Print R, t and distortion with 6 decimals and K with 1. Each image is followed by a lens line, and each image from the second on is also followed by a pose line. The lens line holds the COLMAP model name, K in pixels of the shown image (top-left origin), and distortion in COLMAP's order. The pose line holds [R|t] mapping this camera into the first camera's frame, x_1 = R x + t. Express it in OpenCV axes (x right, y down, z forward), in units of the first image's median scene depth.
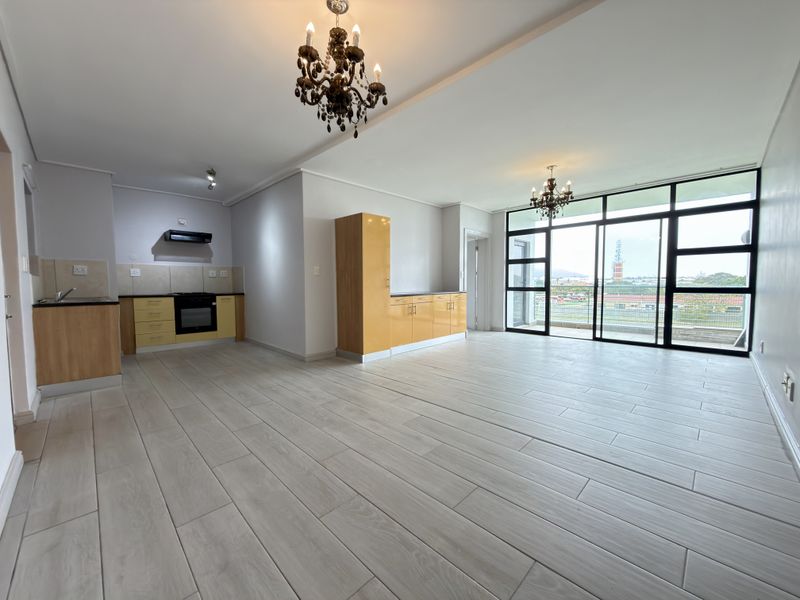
lens RADIAL K [[317.4, 0, 400.0], [0, 317.4, 300.0], [0, 0, 1]] dist [0.000875, 0.000078]
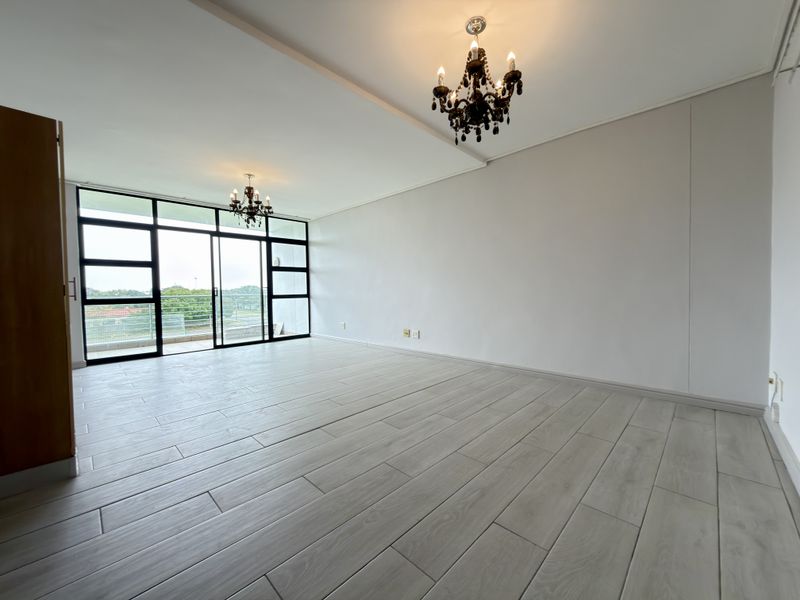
lens RADIAL K [[317.4, 0, 400.0], [0, 317.4, 300.0], [0, 0, 1]] dist [0.000875, 0.000078]
pose [[-0.008978, -0.025477, 0.999635, -0.463597], [0.070855, 0.997146, 0.026050, -0.014809], [-0.997446, 0.071063, -0.007147, 0.474194]]
